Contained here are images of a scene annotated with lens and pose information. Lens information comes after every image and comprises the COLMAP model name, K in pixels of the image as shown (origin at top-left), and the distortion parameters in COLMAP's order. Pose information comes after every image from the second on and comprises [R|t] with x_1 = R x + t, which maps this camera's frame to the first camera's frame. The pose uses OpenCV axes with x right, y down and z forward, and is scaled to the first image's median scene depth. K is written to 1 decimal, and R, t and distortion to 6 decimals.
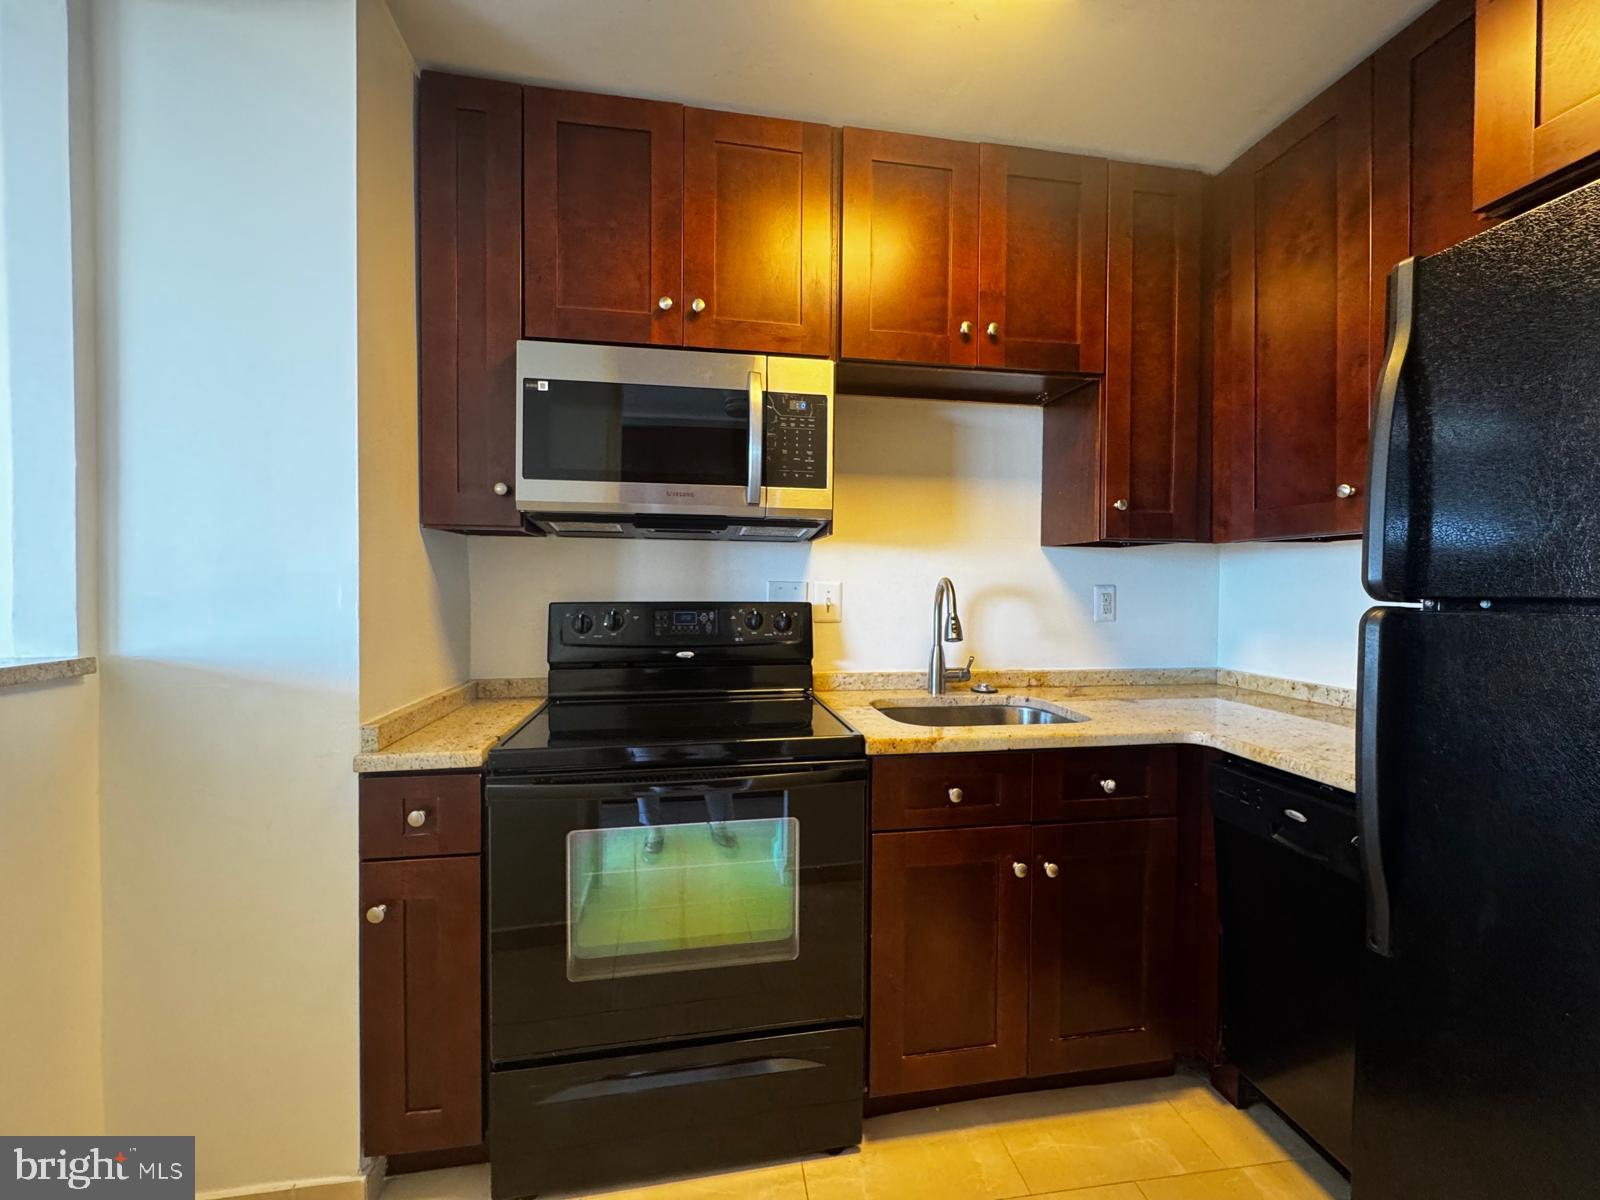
lens RADIAL K [[638.0, 0, 804.3], [0, 638.0, 598.2], [0, 0, 1]] dist [-0.006238, 0.000235]
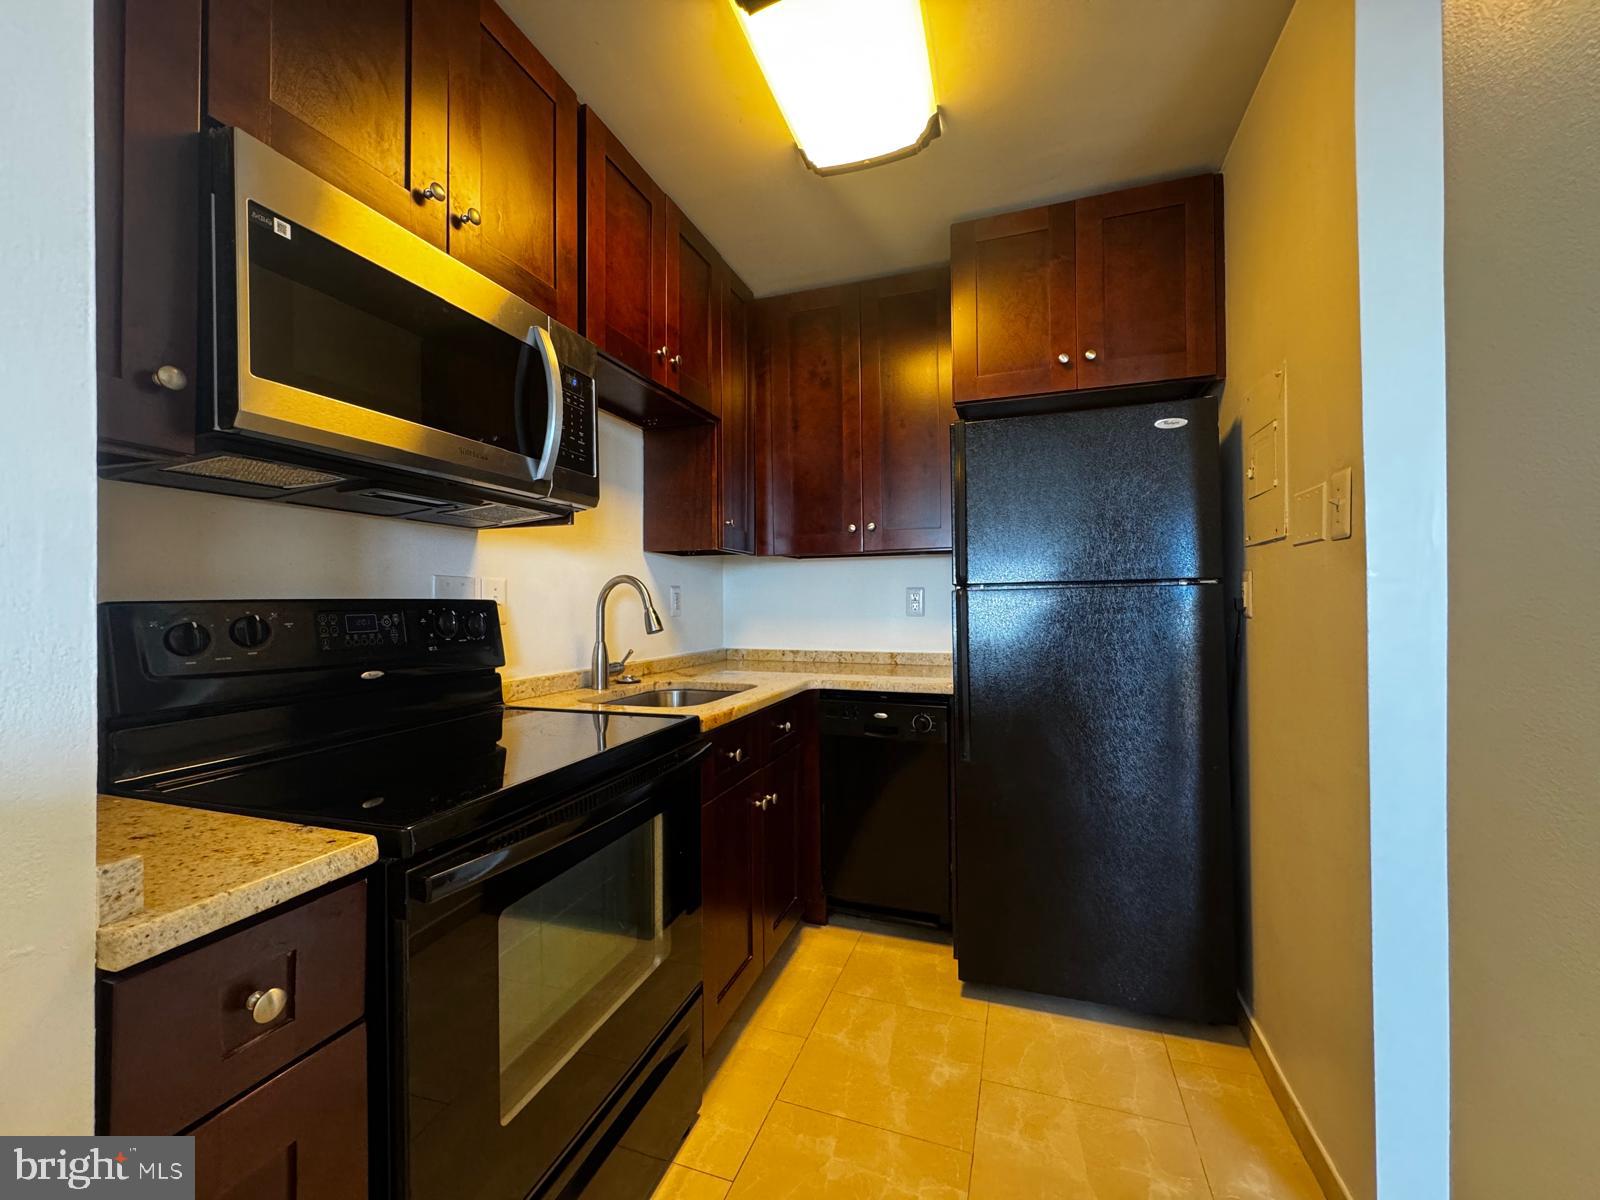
lens RADIAL K [[638.0, 0, 800.8], [0, 638.0, 597.6], [0, 0, 1]] dist [-0.006238, 0.000235]
pose [[0.473363, -0.003994, 0.880858, -0.571000], [0.028772, 0.999526, -0.010929, 0.024773], [-0.880397, 0.030517, 0.473254, 0.248688]]
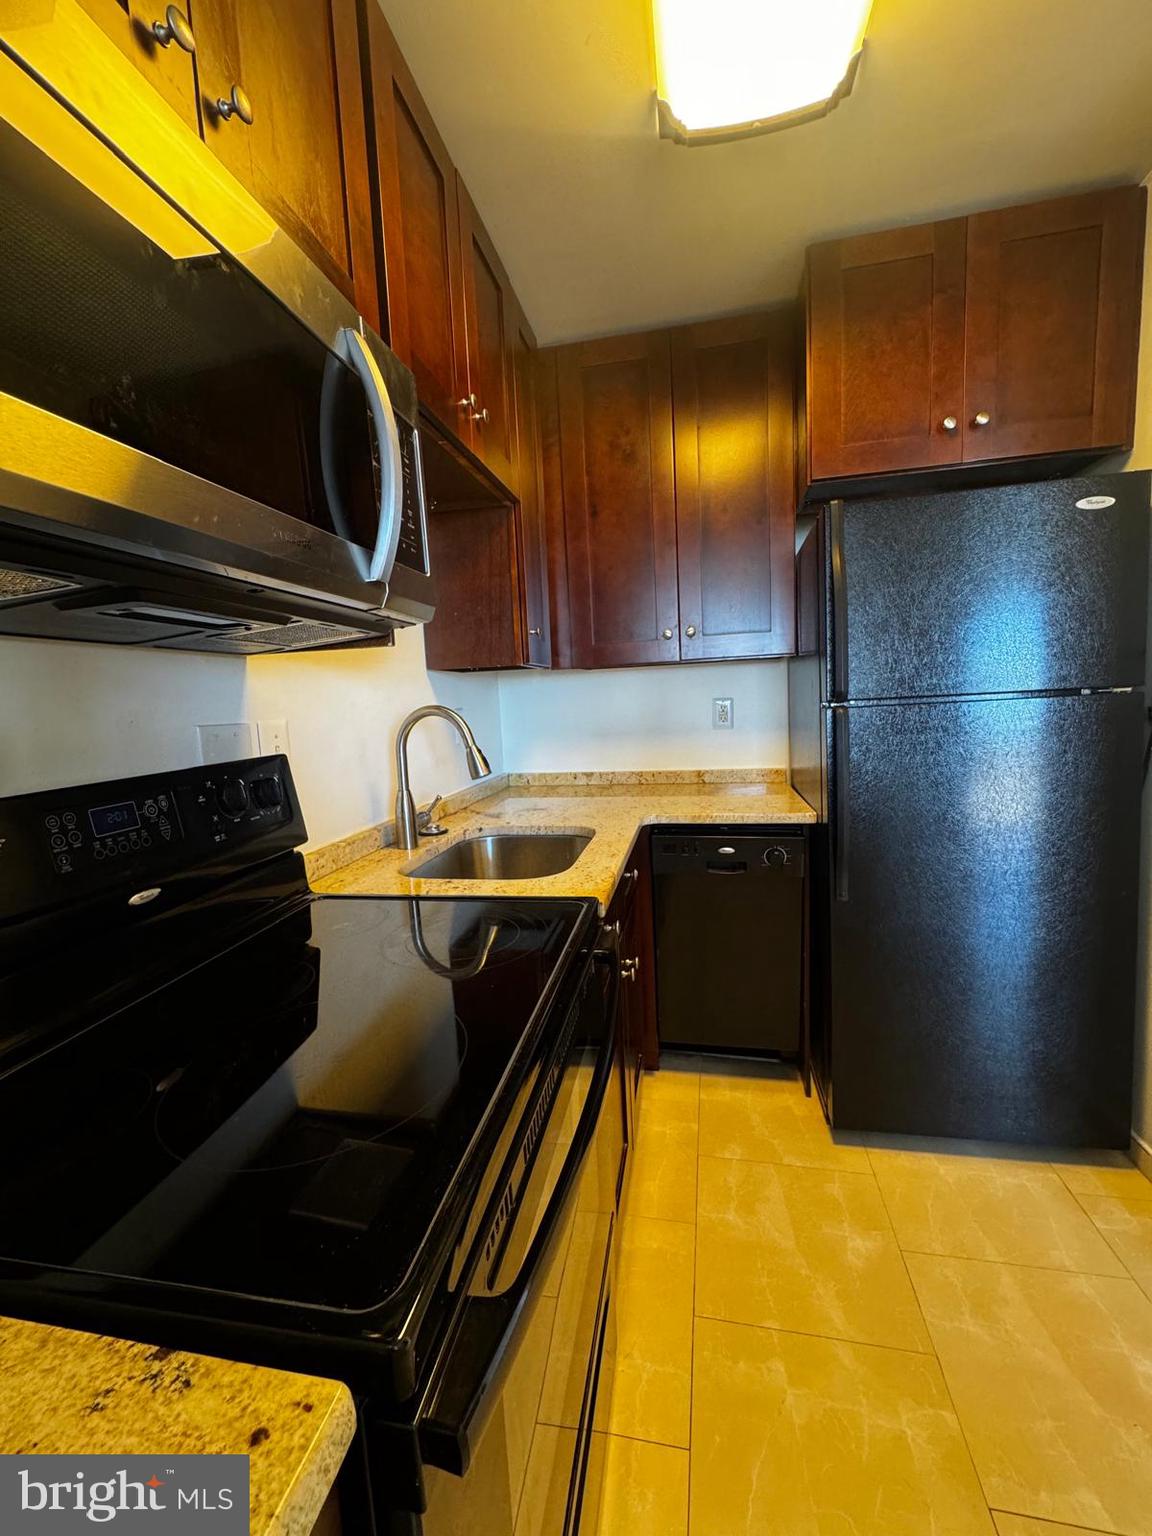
lens RADIAL K [[612.5, 0, 575.3], [0, 612.5, 770.9], [0, 0, 1]] dist [-0.006238, 0.000235]
pose [[0.351595, -0.134680, 0.926414, -0.461763], [0.068294, 0.990651, 0.118099, -0.029407], [-0.933658, 0.021746, 0.357506, 0.549991]]
